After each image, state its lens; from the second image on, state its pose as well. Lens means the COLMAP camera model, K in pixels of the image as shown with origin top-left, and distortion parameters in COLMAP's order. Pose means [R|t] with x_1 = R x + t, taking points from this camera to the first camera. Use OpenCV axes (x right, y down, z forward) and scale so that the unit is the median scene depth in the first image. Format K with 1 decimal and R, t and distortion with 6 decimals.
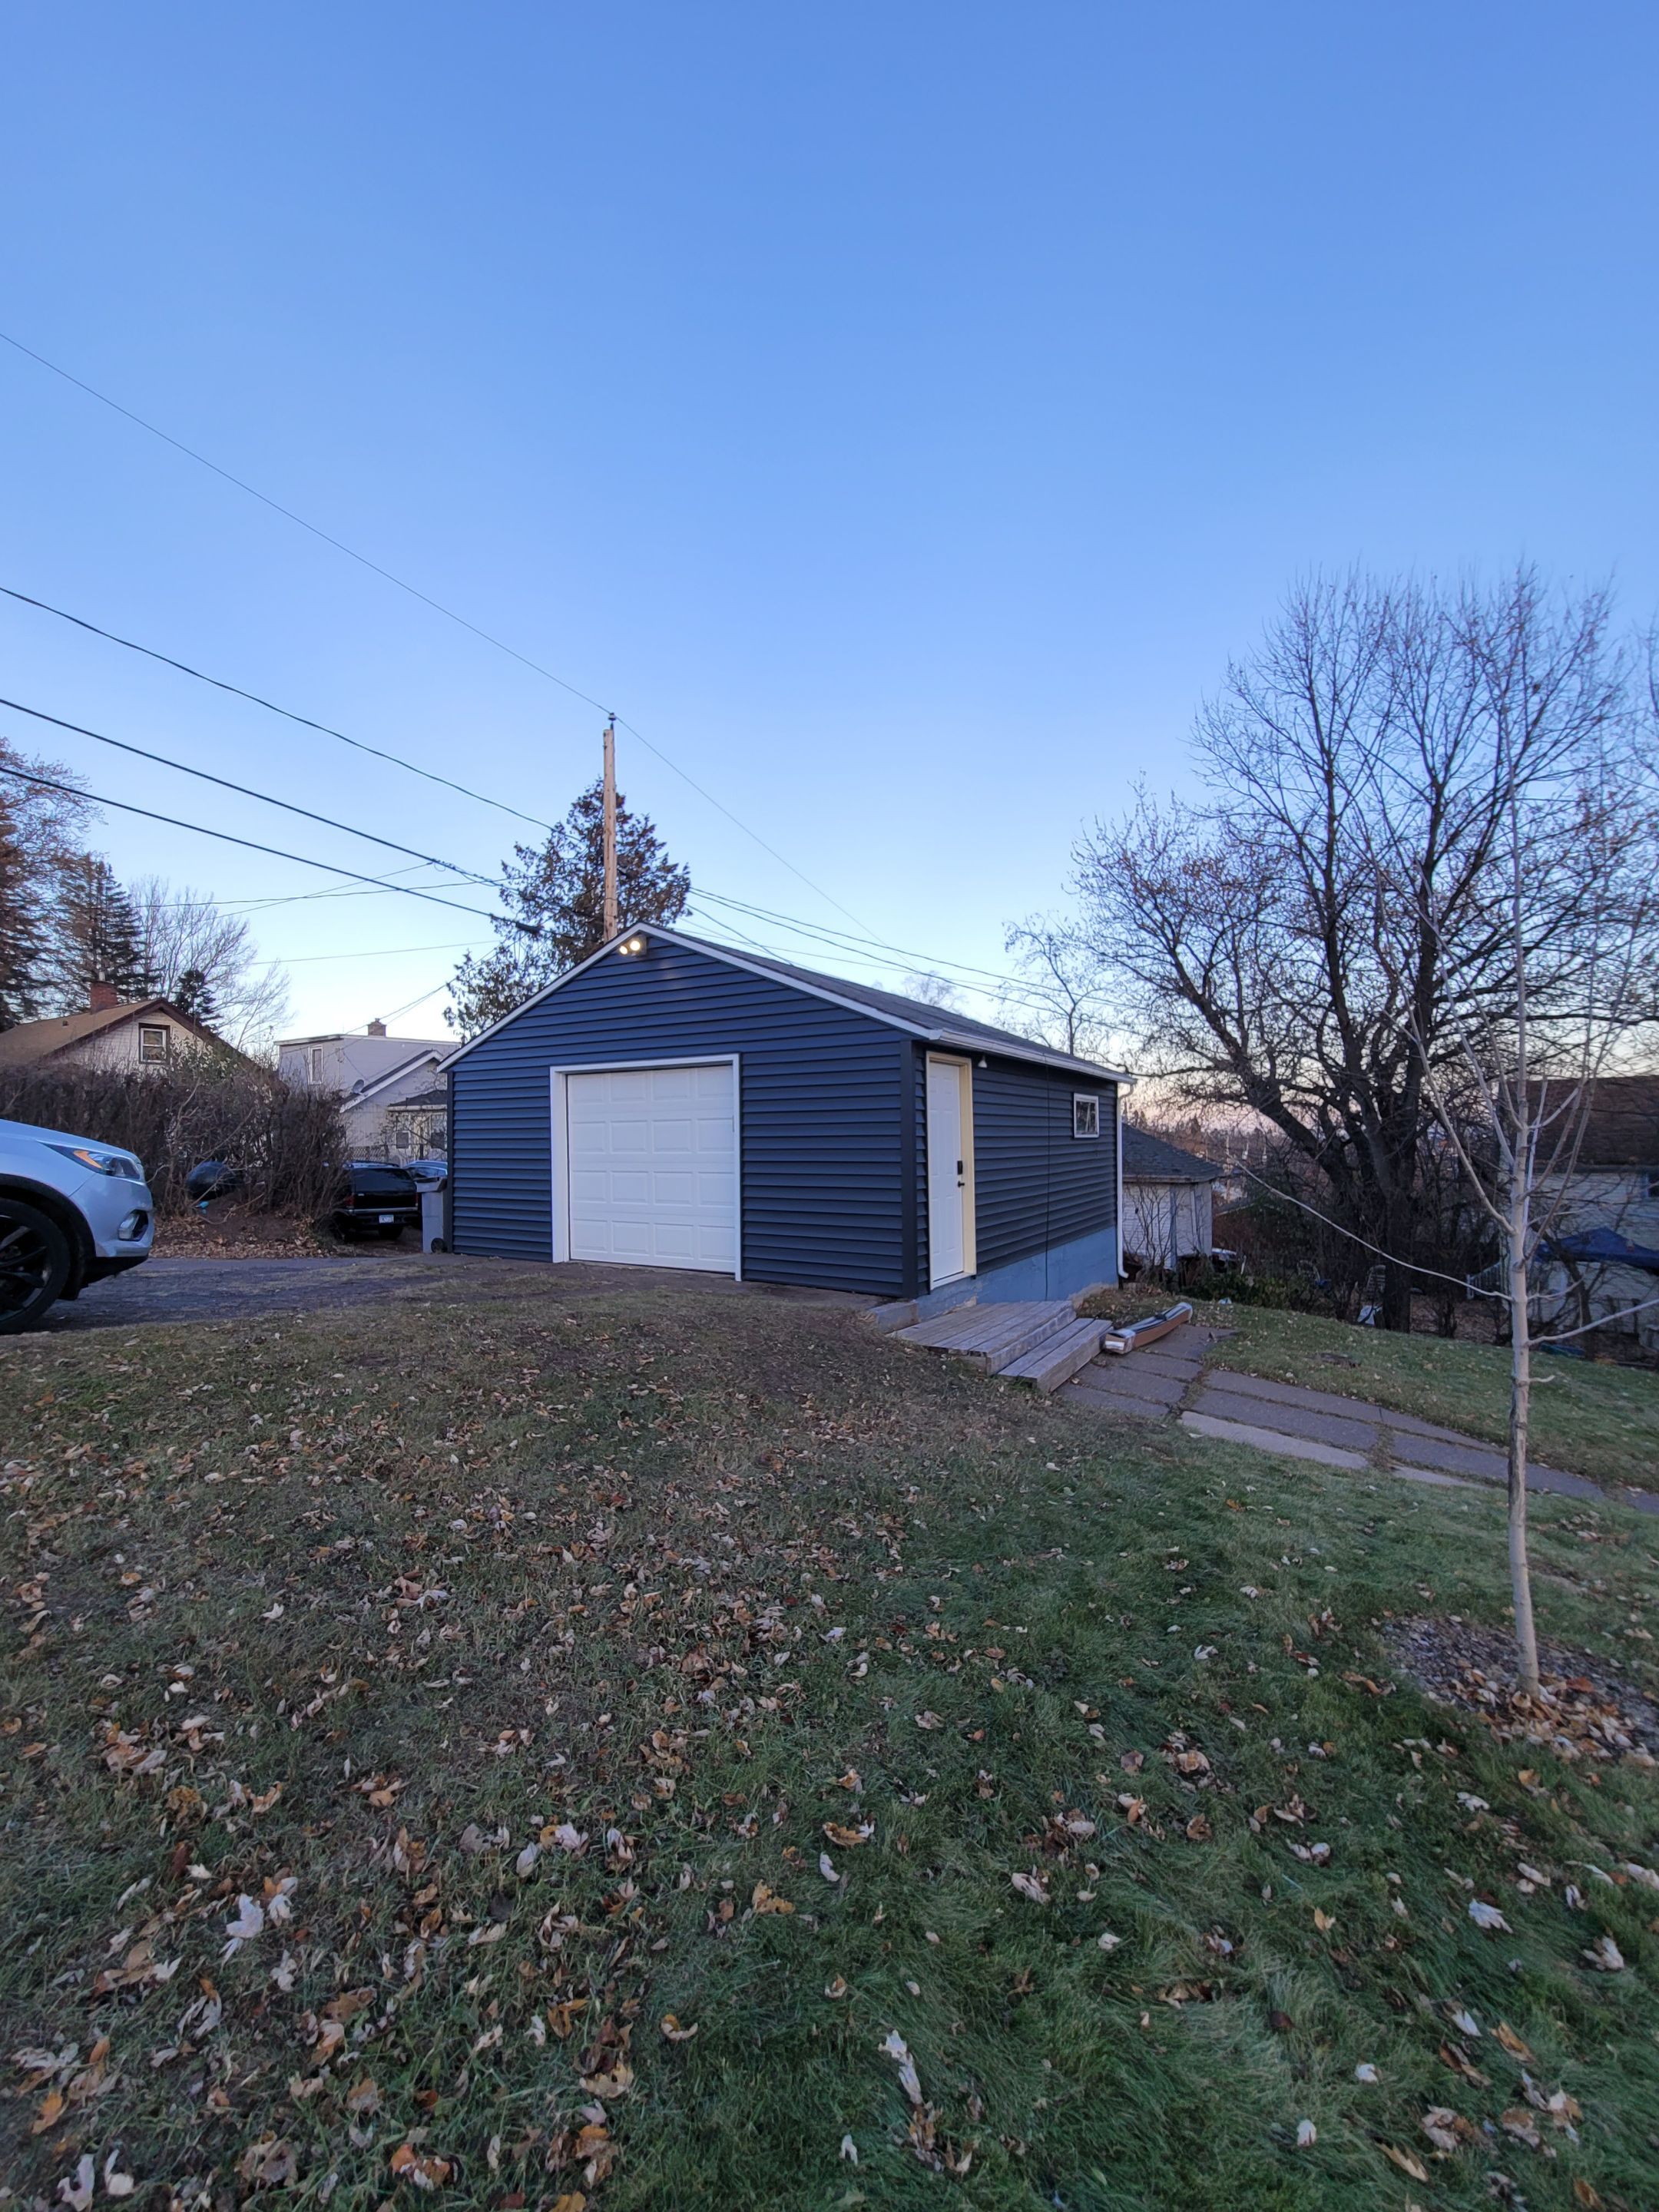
lens RADIAL K [[897.1, 0, 834.7], [0, 897.1, 1108.3], [0, 0, 1]] dist [0.009455, -0.004476]
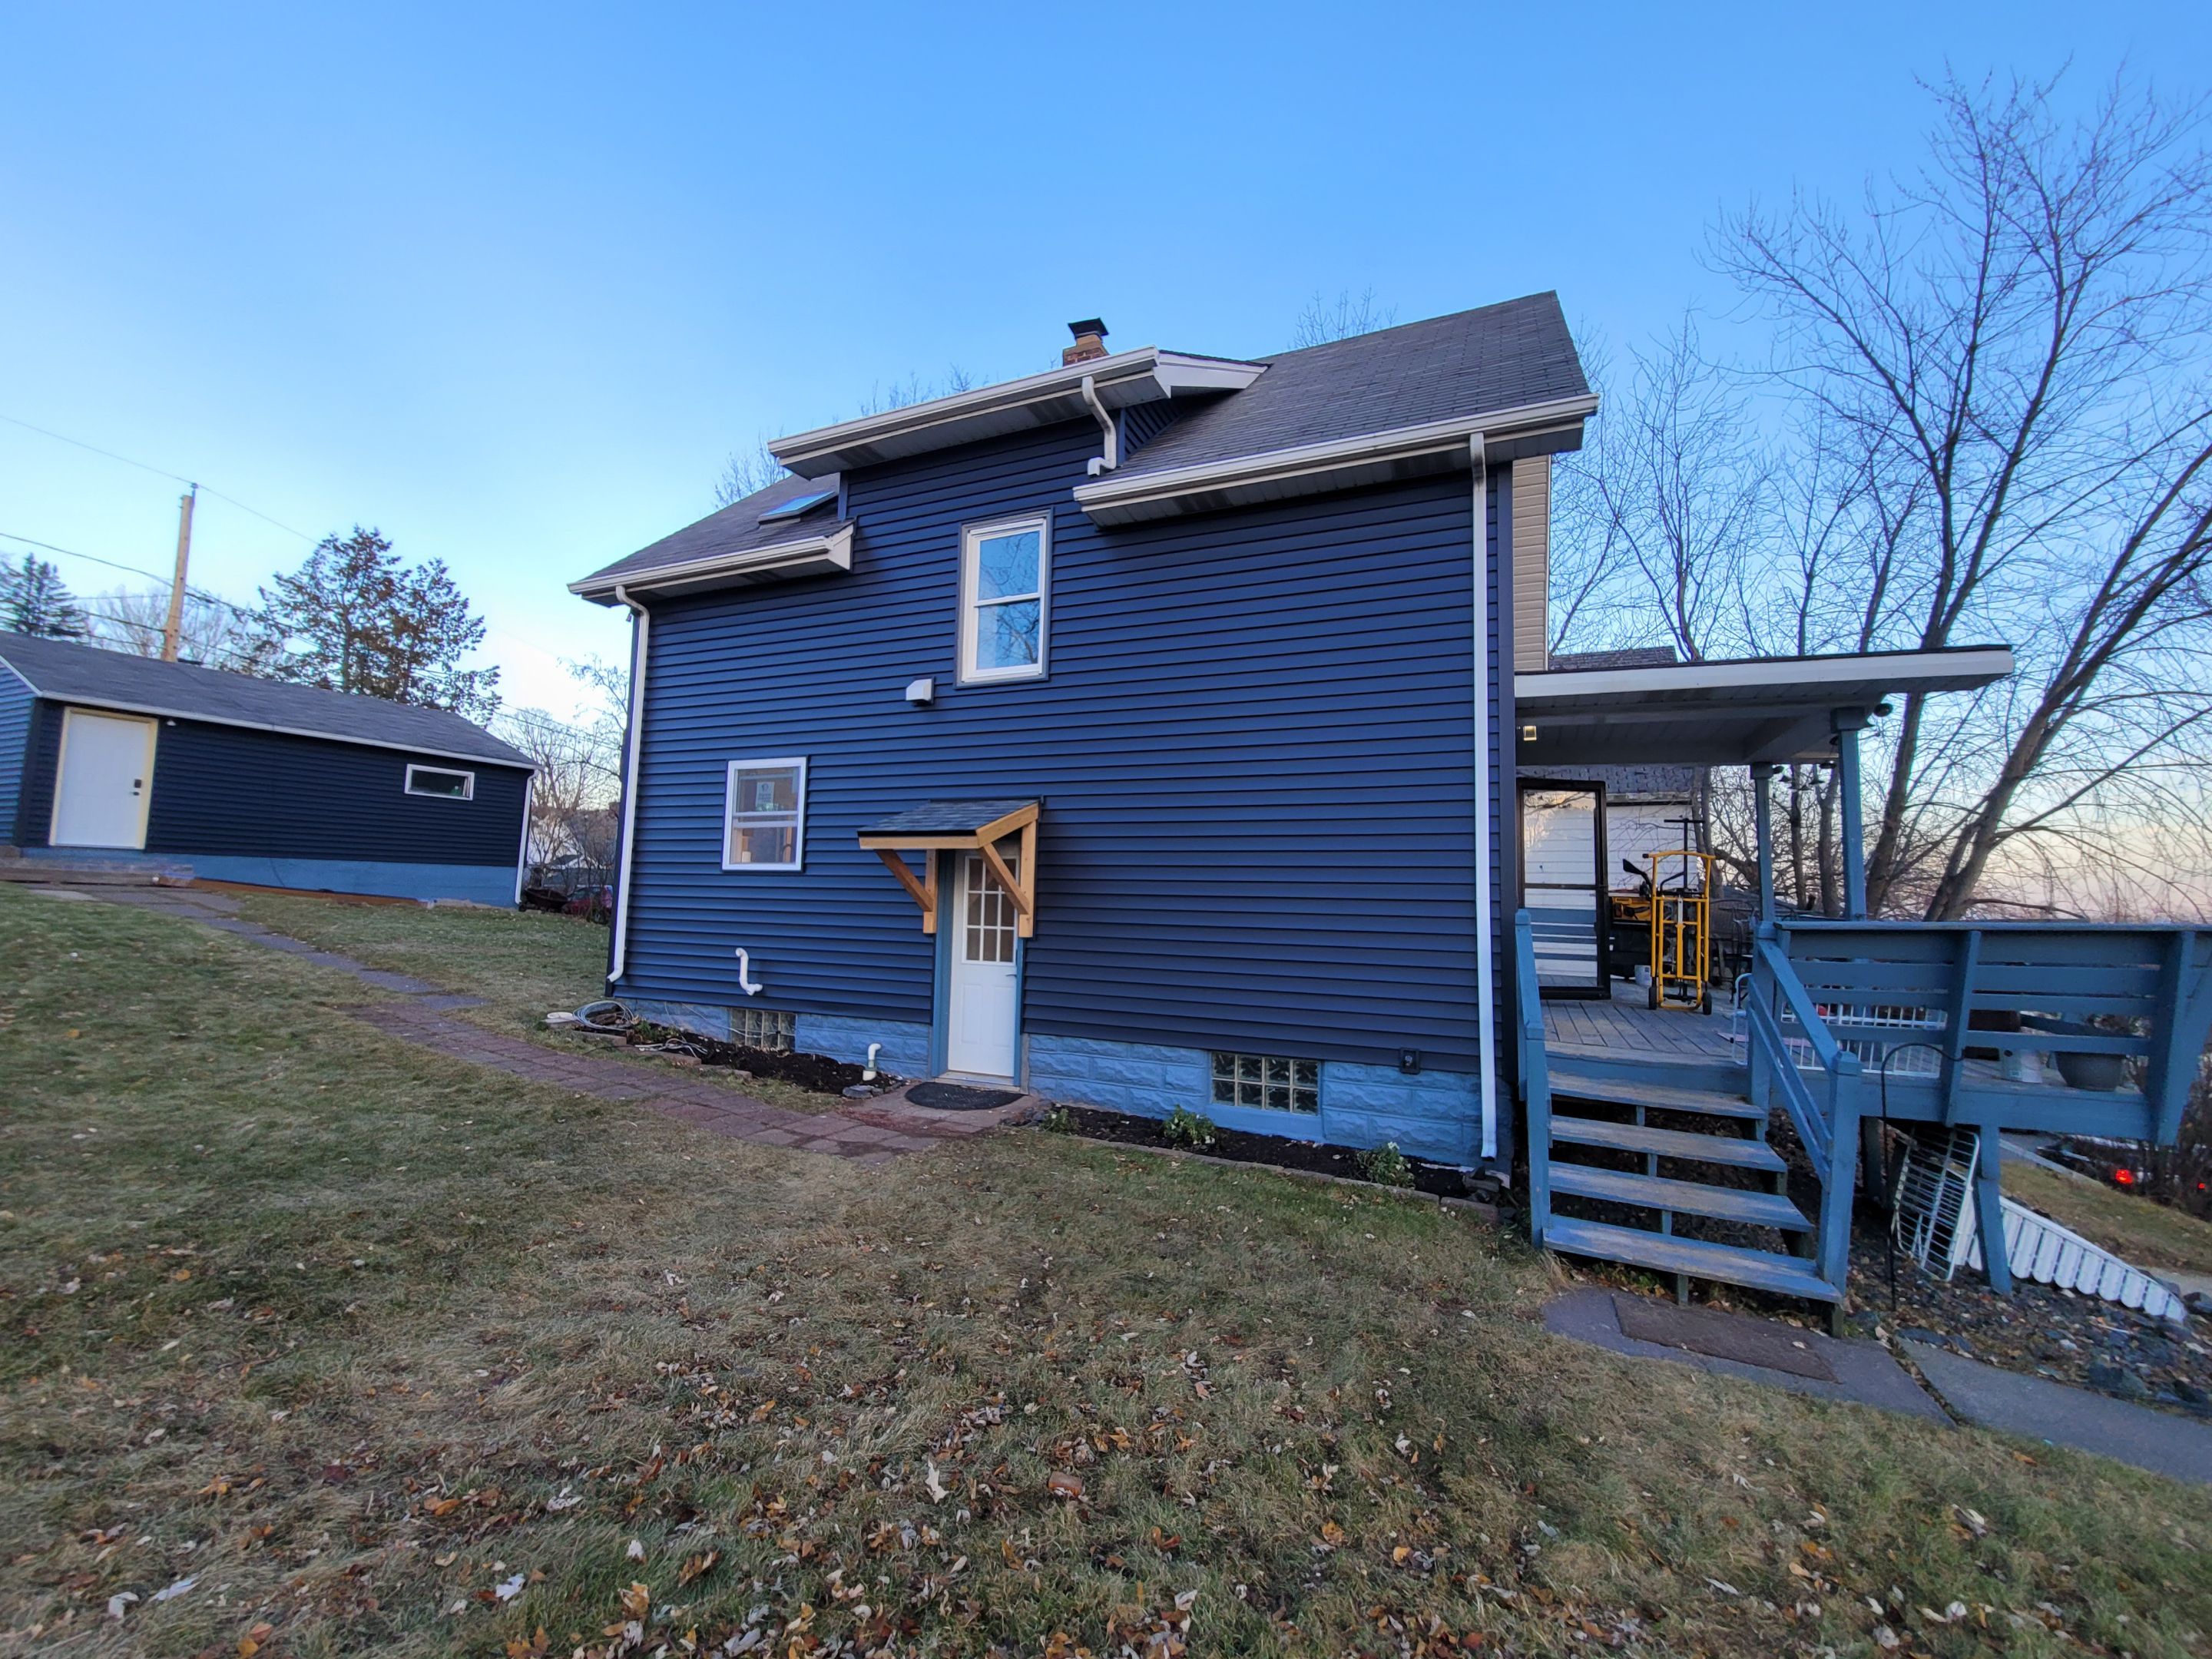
lens RADIAL K [[897.1, 0, 1128.0], [0, 897.1, 827.9], [0, 0, 1]] dist [0.009455, -0.004476]
pose [[0.992091, 0.046102, 0.116748, 1.565770], [-0.040617, 0.997976, -0.048928, 0.137737], [-0.118768, 0.043799, 0.991956, -0.757848]]
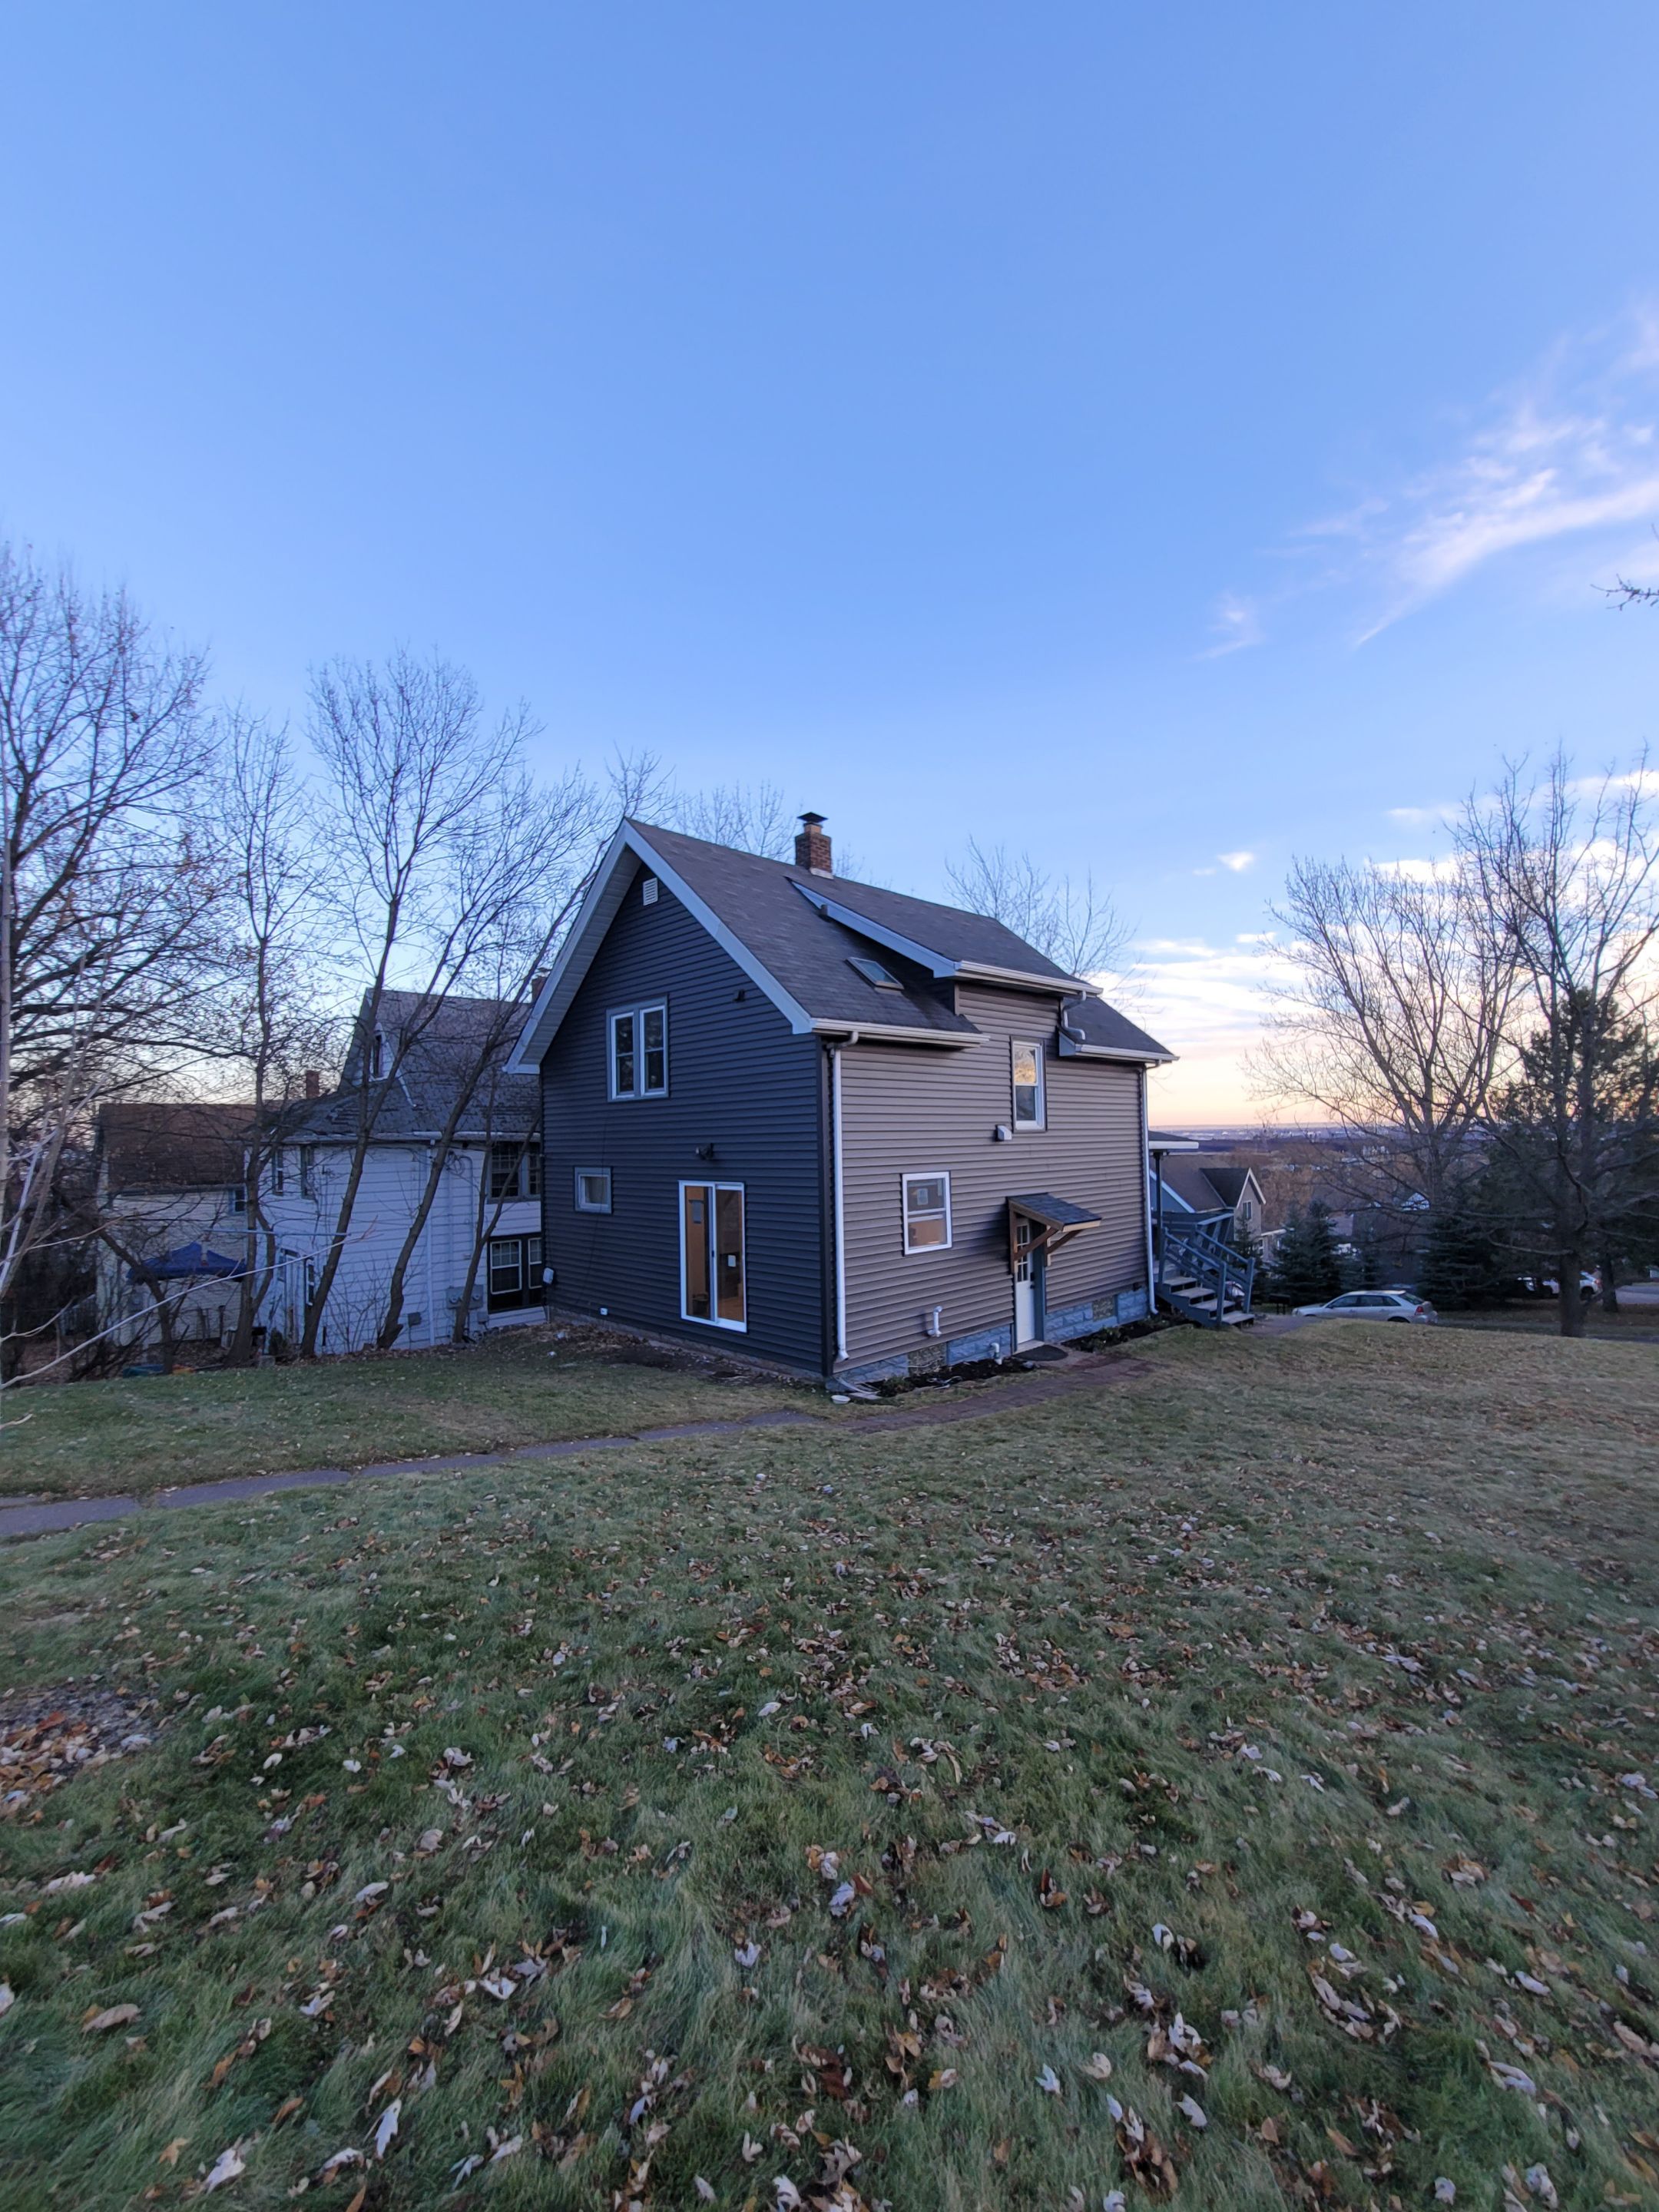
lens RADIAL K [[897.1, 0, 837.4], [0, 897.1, 1110.6], [0, 0, 1]] dist [0.009455, -0.004476]
pose [[0.252168, 0.039589, 0.966873, 0.013757], [-0.018029, 0.999182, -0.036210, -0.002043], [-0.967516, -0.008301, 0.252675, -0.017495]]
